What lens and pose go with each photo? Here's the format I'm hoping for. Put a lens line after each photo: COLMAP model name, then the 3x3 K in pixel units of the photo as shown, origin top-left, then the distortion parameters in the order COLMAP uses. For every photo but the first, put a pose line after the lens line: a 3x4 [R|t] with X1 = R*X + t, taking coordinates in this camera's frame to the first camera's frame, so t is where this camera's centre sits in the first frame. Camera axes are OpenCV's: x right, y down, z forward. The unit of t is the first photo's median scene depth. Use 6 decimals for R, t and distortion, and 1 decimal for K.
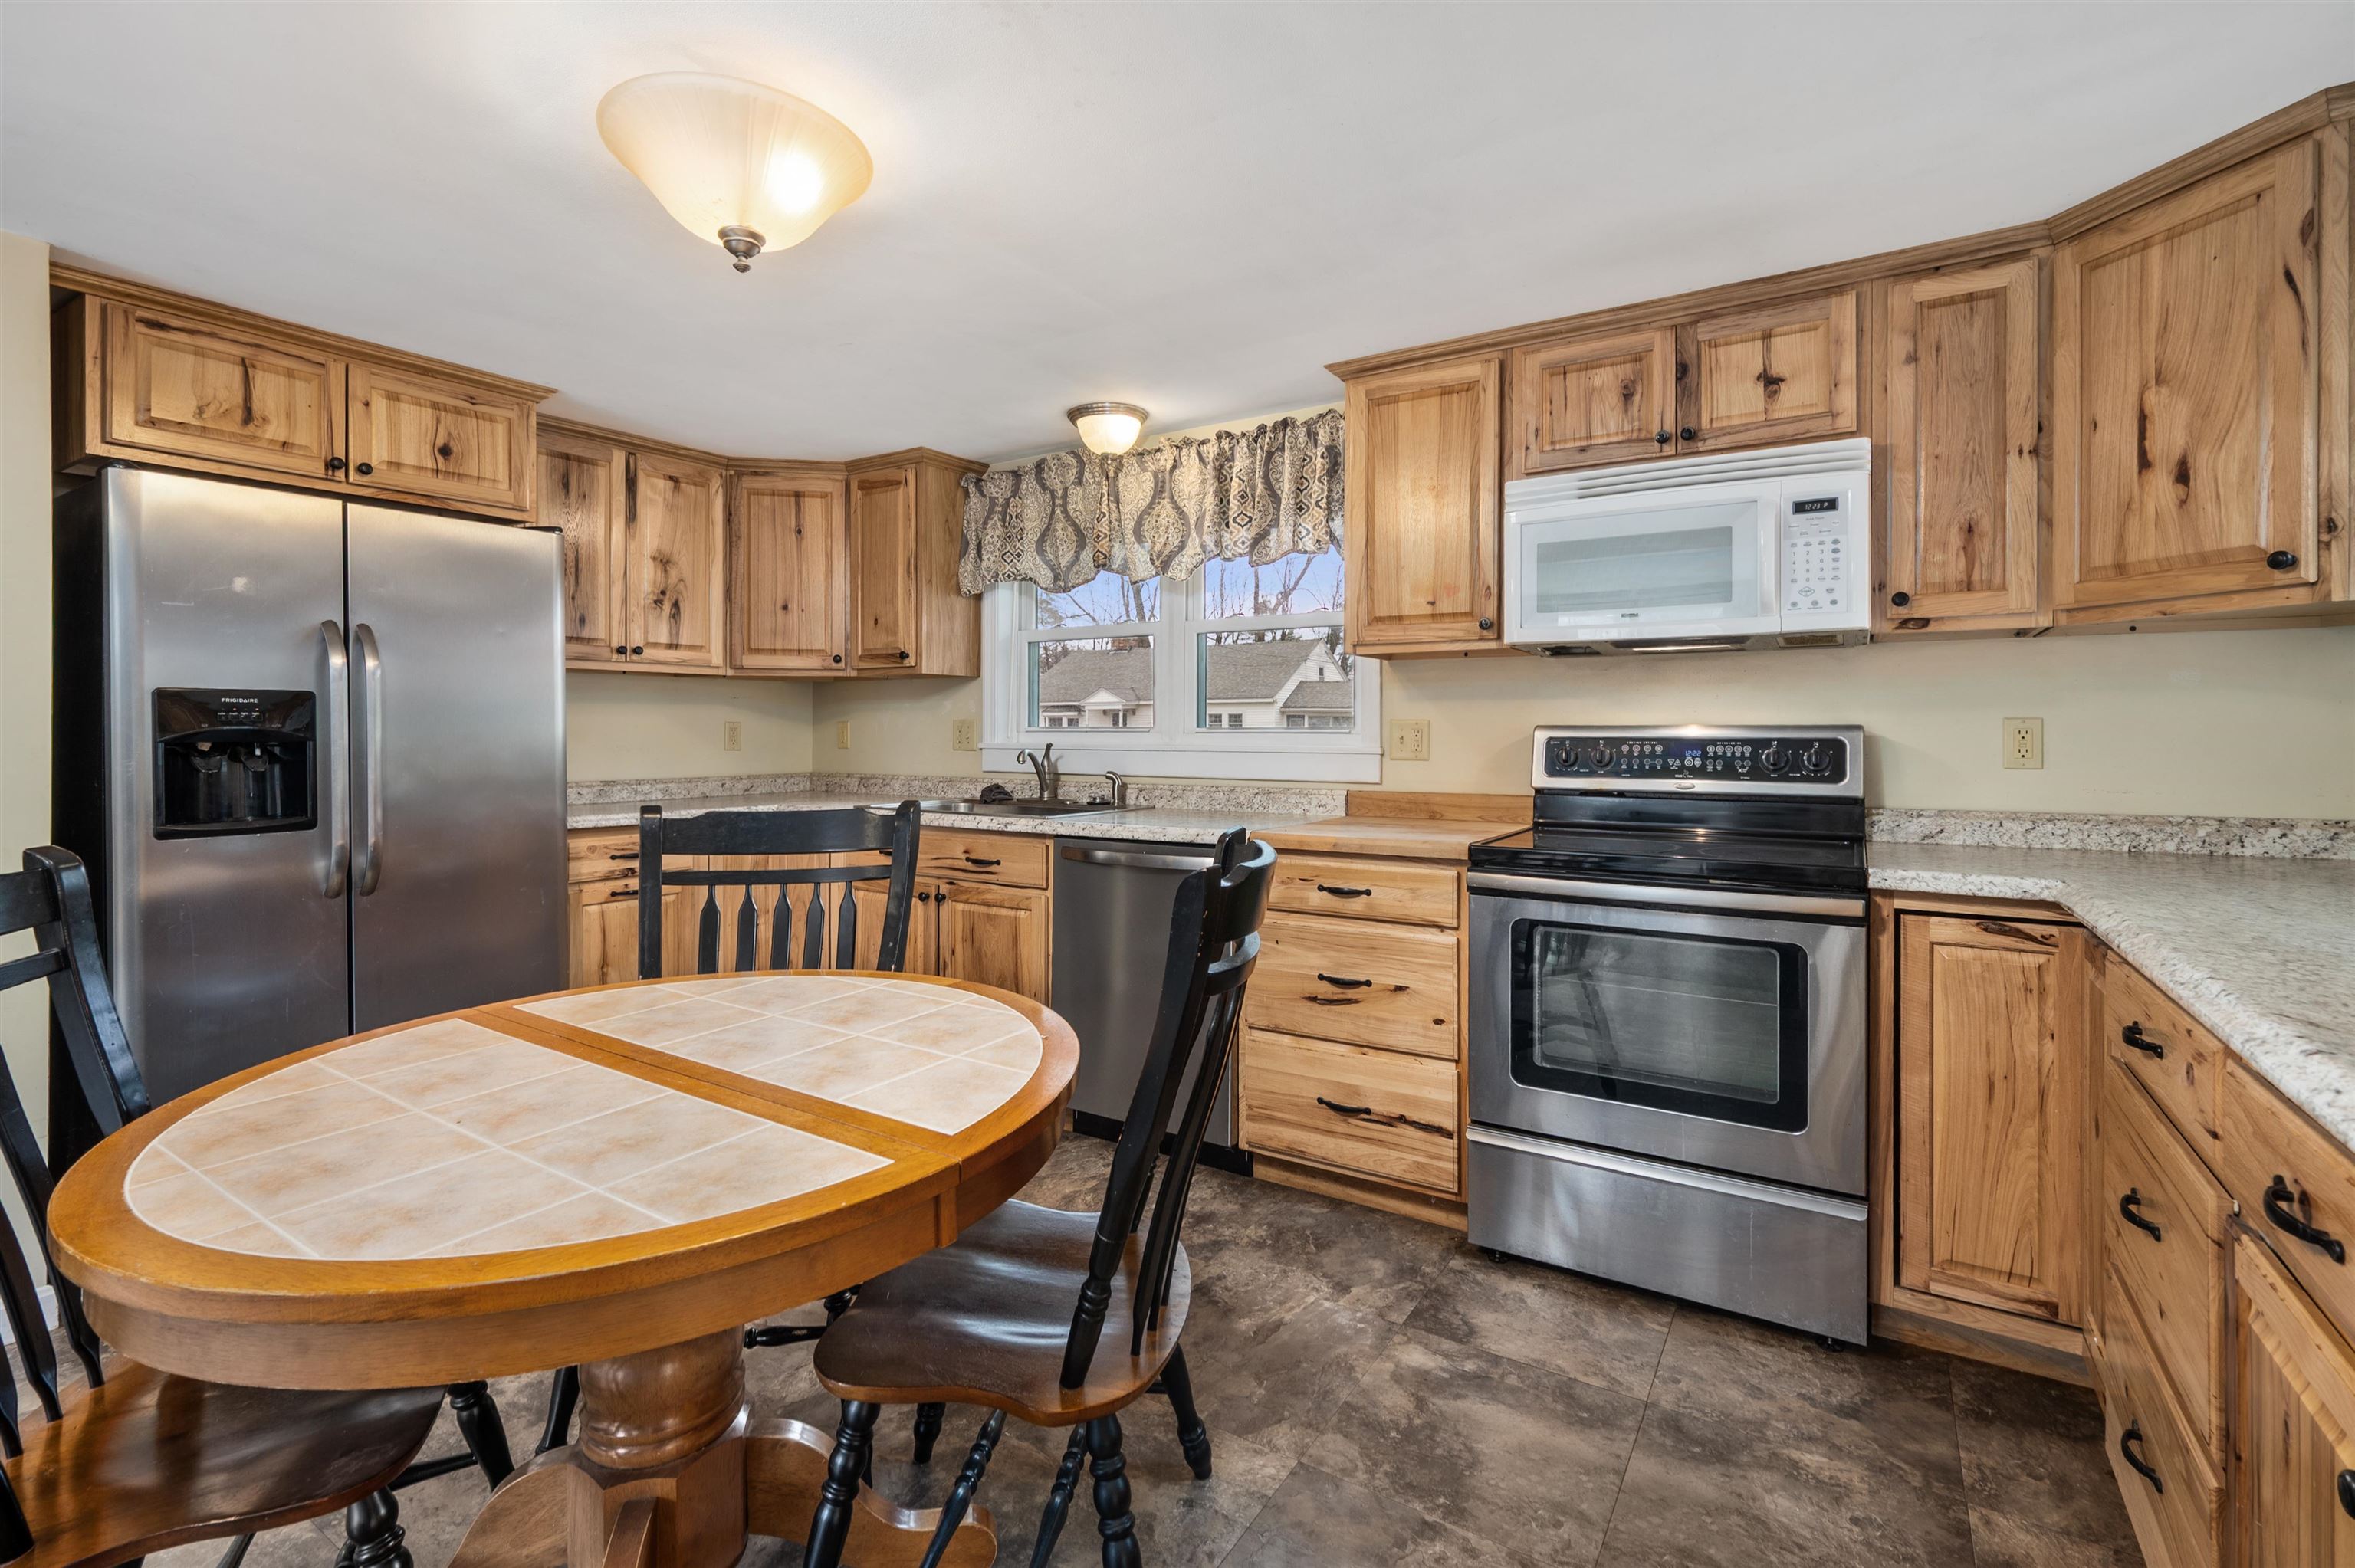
lens RADIAL K [[1055.7, 0, 1195.6], [0, 1055.7, 734.7], [0, 0, 1]] dist [0.000544, -0.000680]
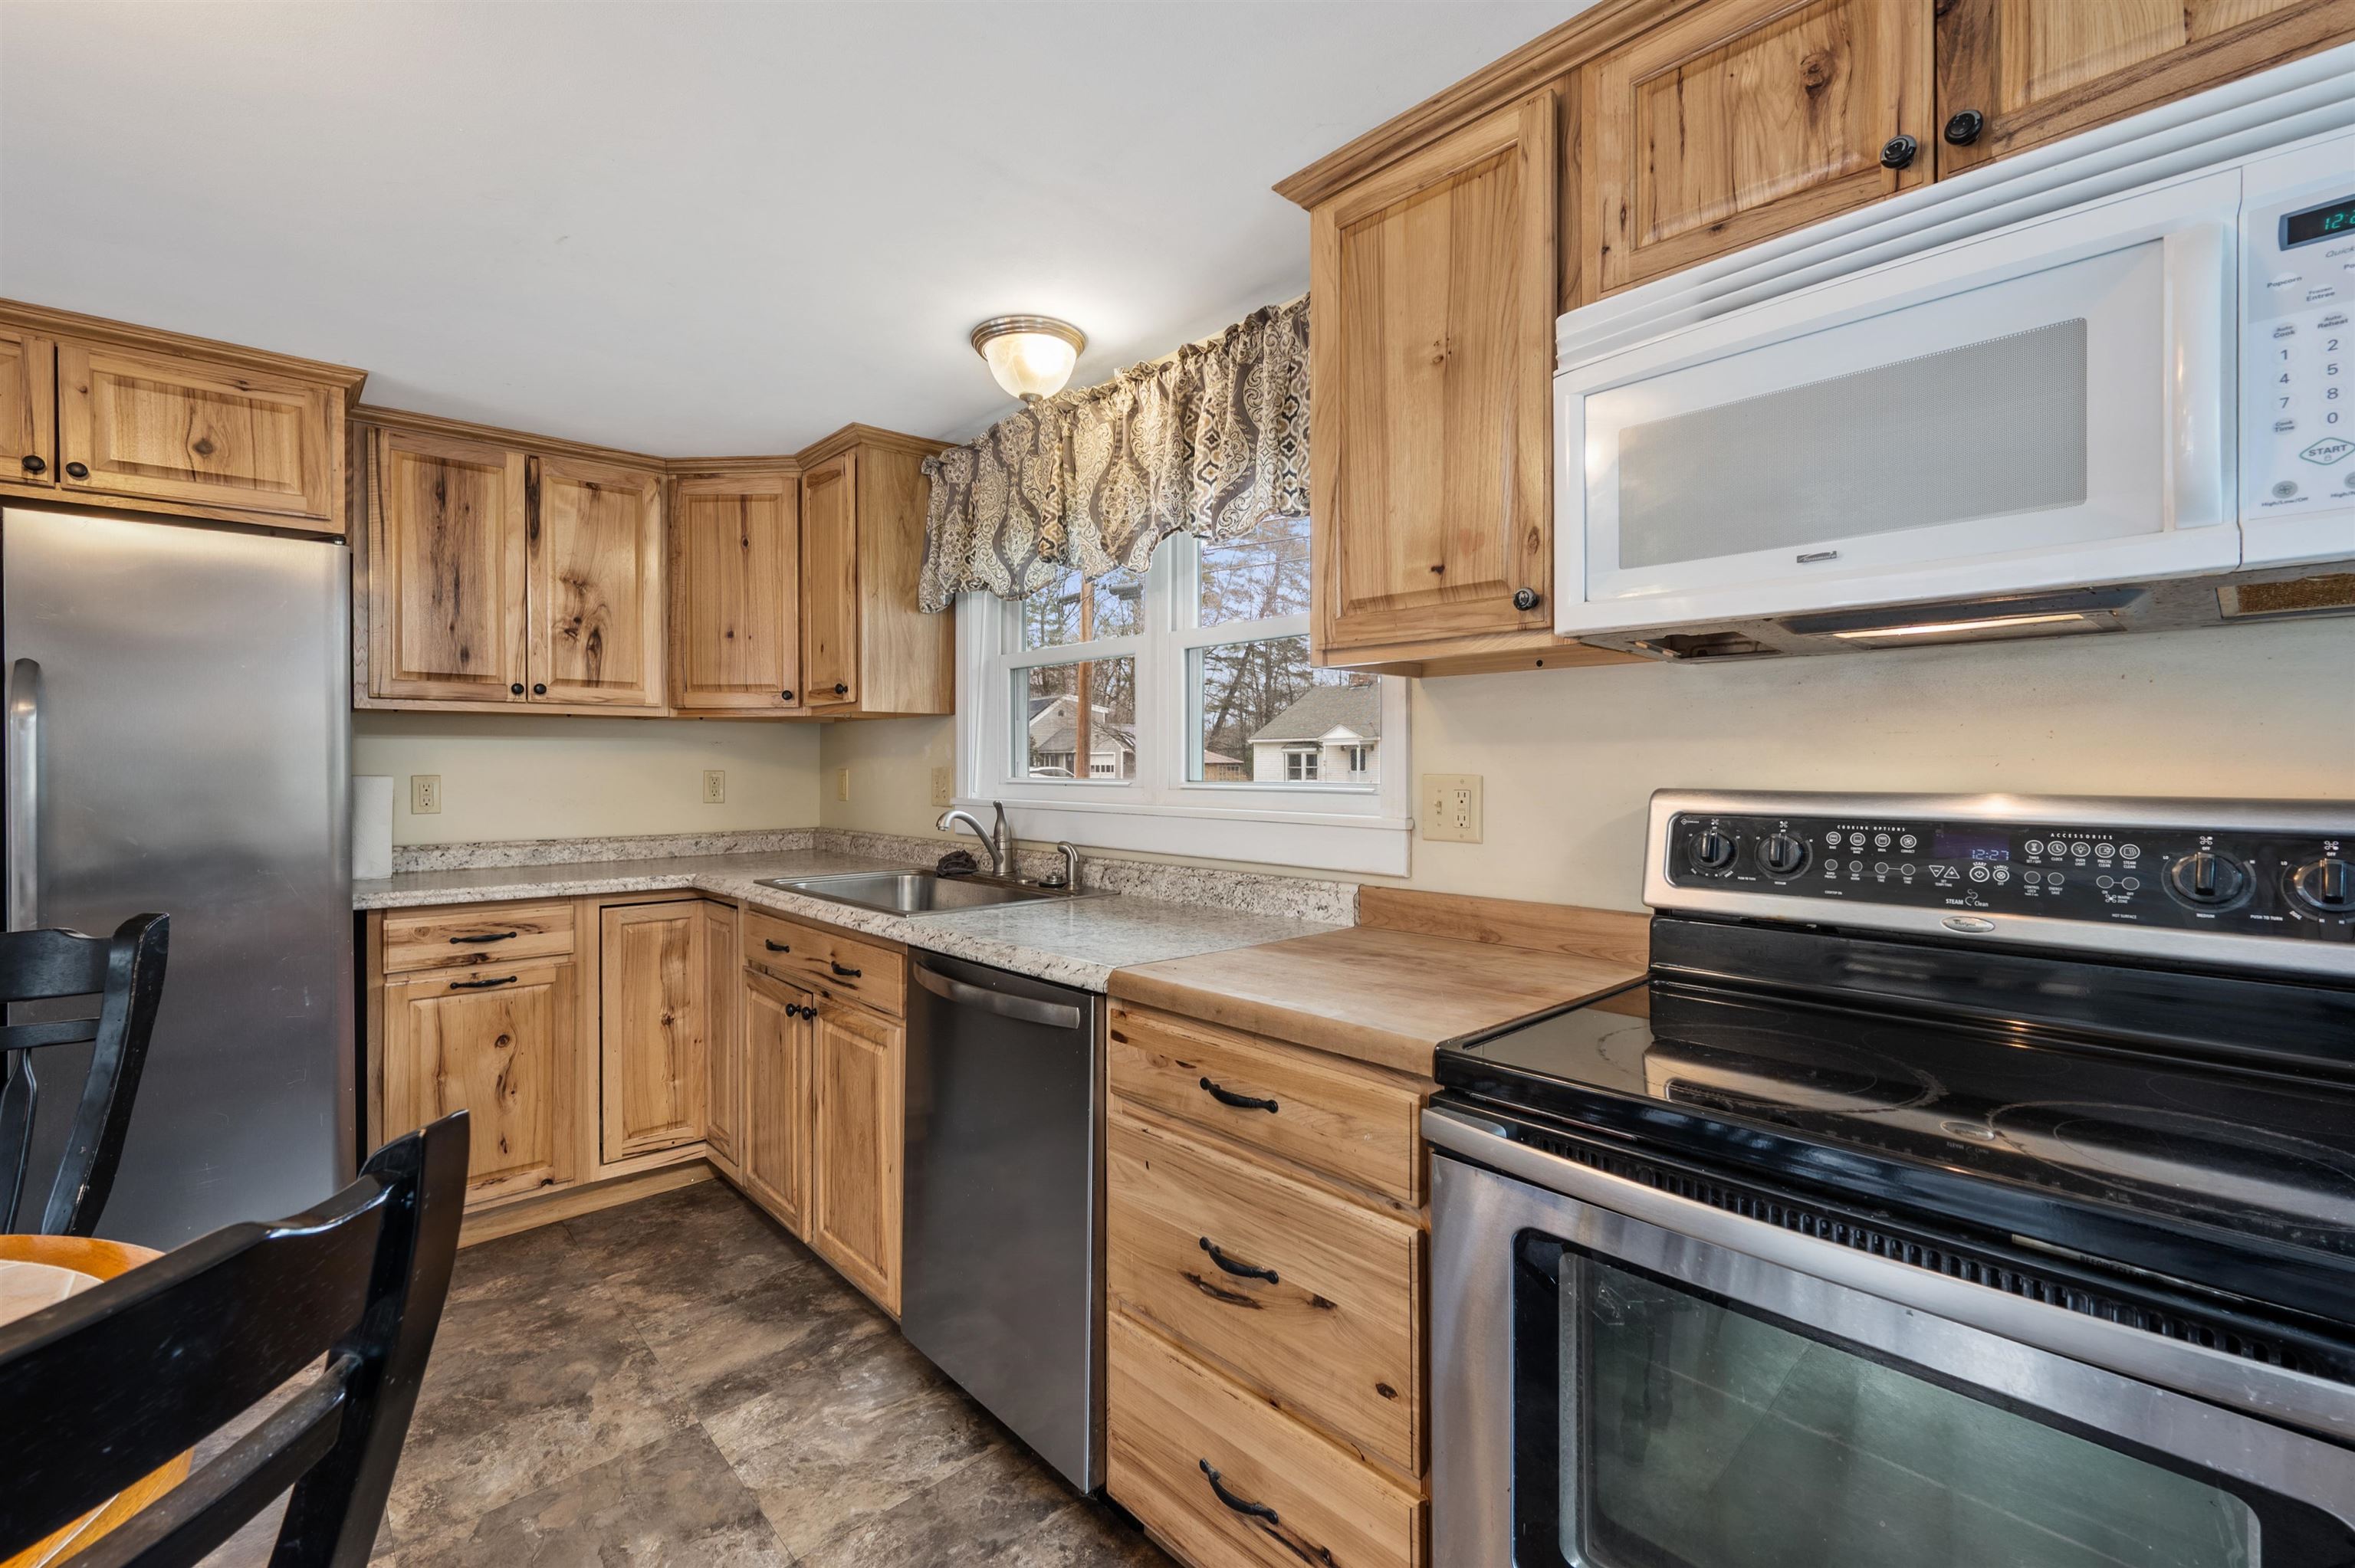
lens RADIAL K [[1015.4, 0, 1178.1], [0, 1015.4, 766.5], [0, 0, 1]] dist [0.001141, -0.000132]
pose [[0.965430, -0.001279, -0.260658, 0.213032], [0.000587, 0.999996, -0.002734, -0.018163], [0.260661, 0.002487, 0.965427, 0.416150]]
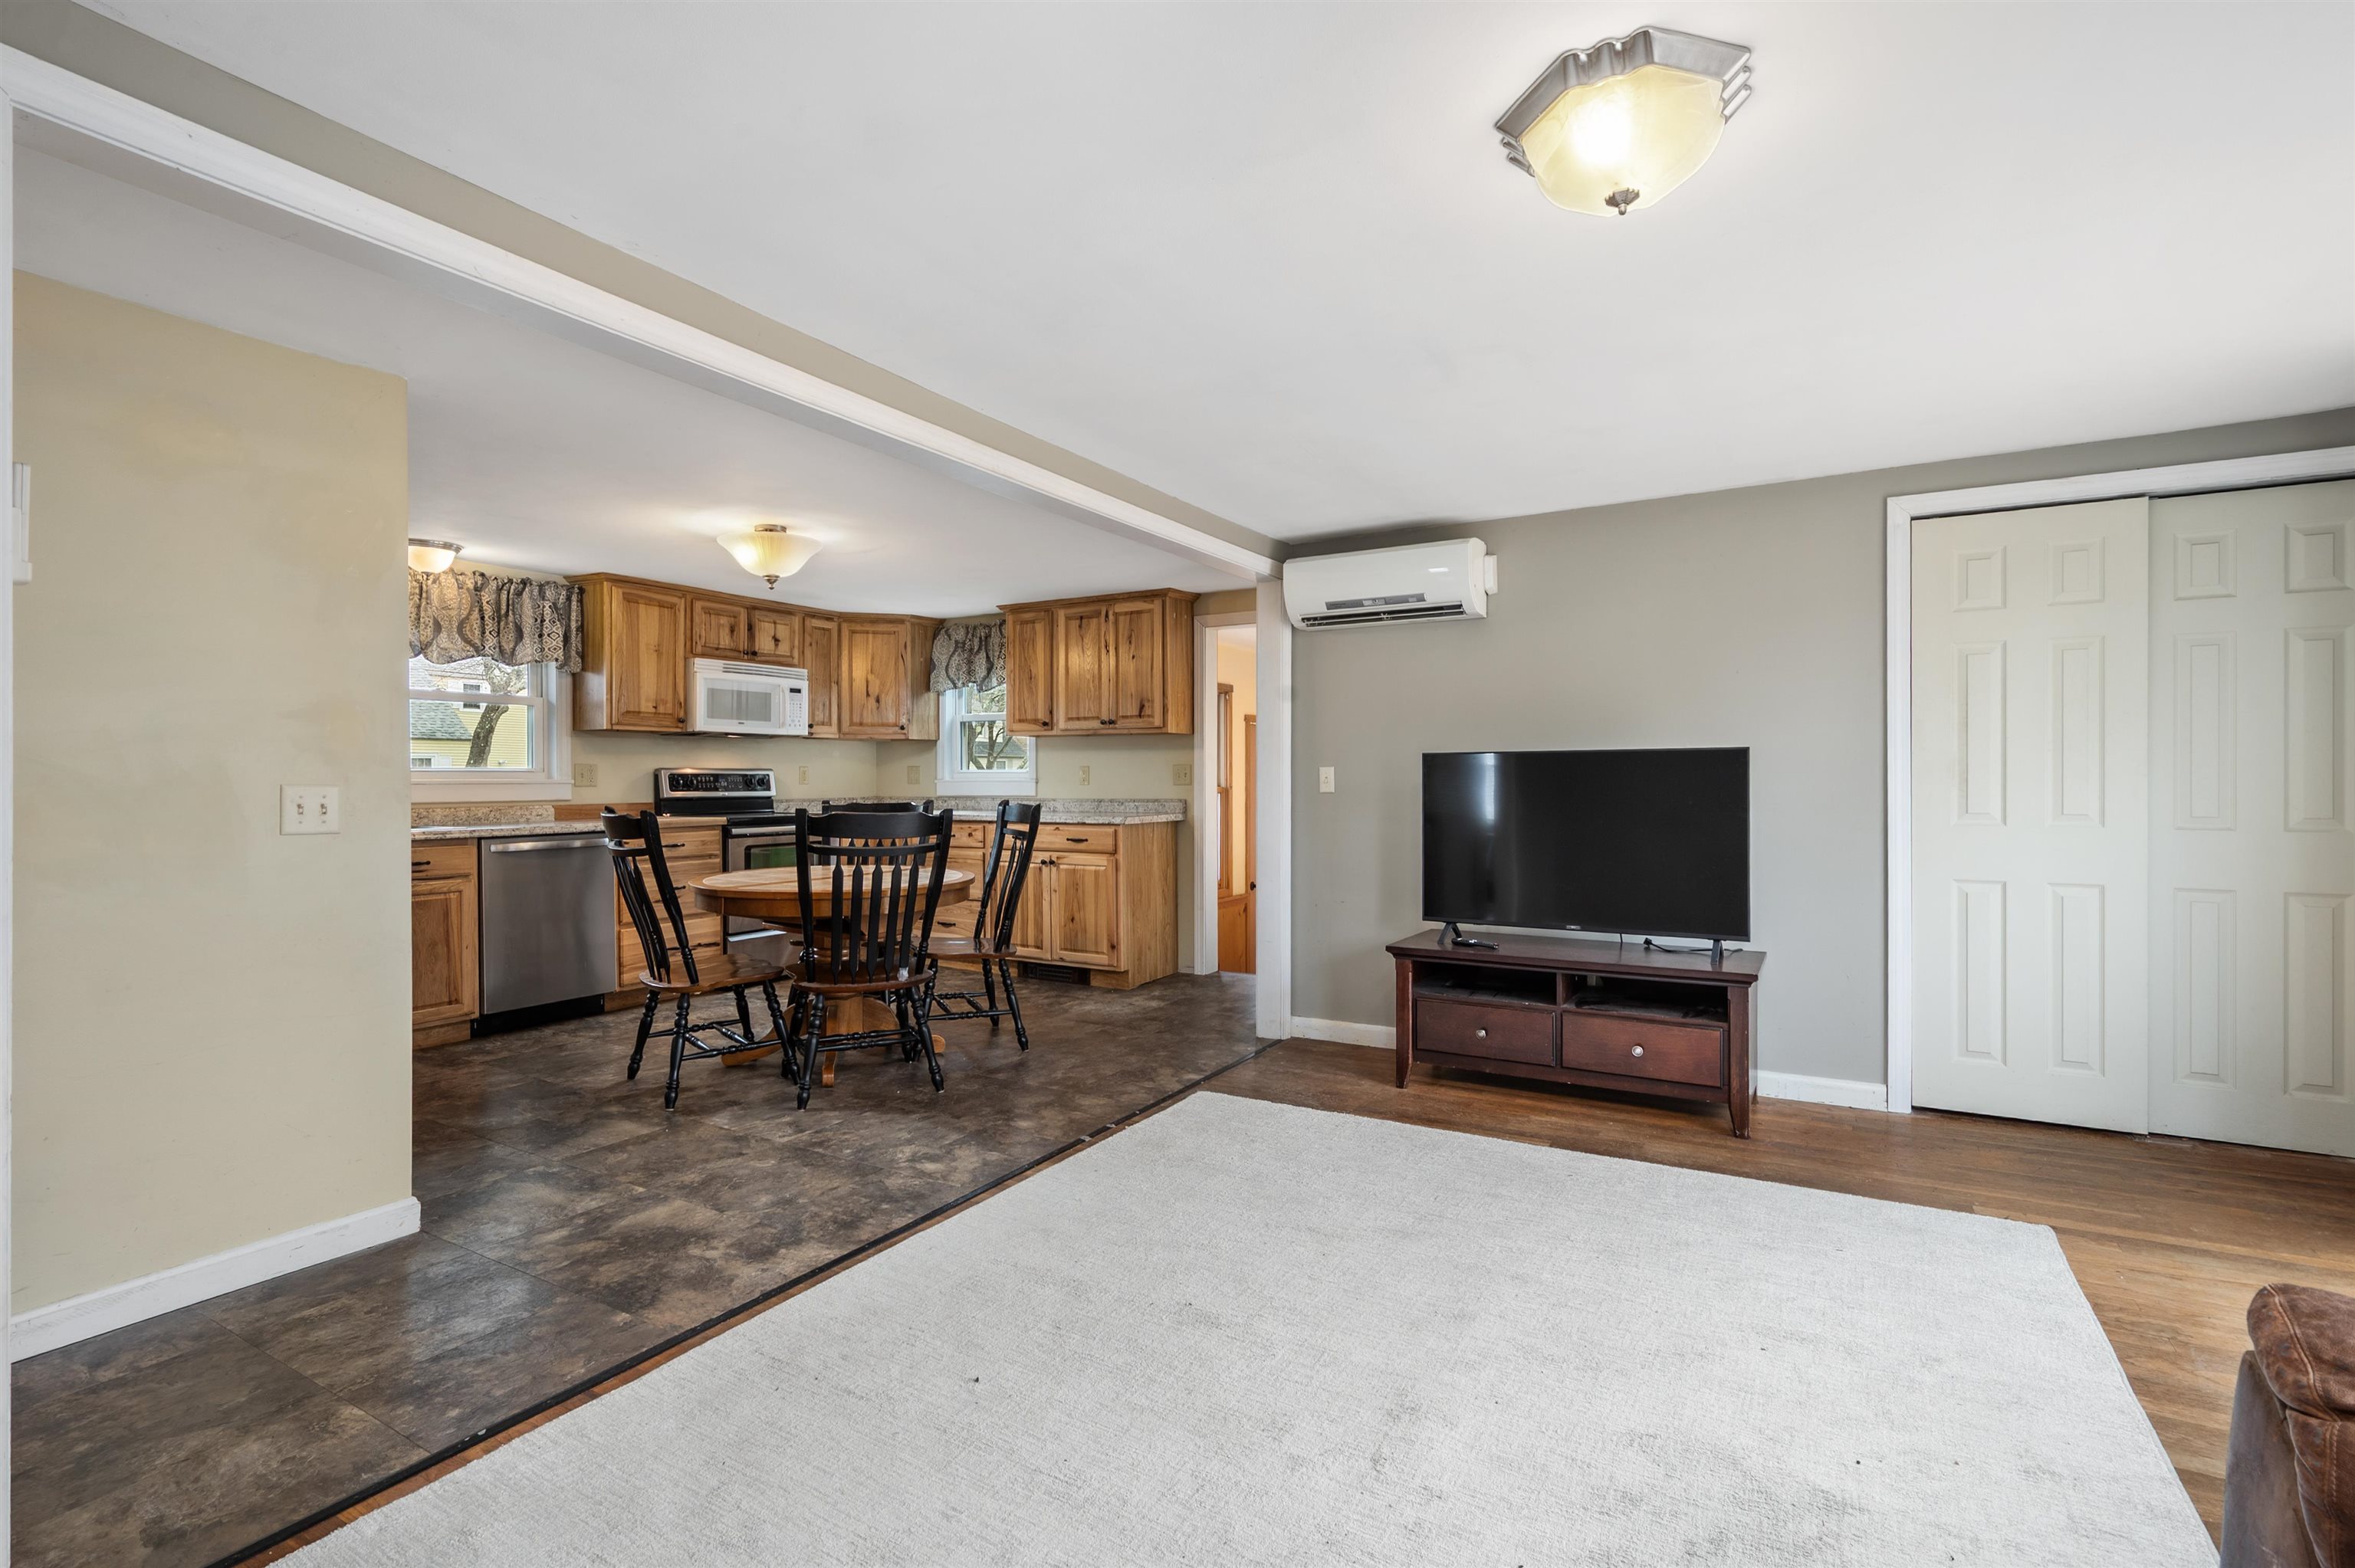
lens RADIAL K [[1079.6, 0, 1187.7], [0, 1079.6, 781.5], [0, 0, 1]] dist [-0.000136, 0.000080]
pose [[-0.040583, -0.005184, 0.999163, -1.758223], [0.005435, 0.999971, 0.005409, 0.012128], [-0.999161, 0.005650, -0.040553, 0.053493]]
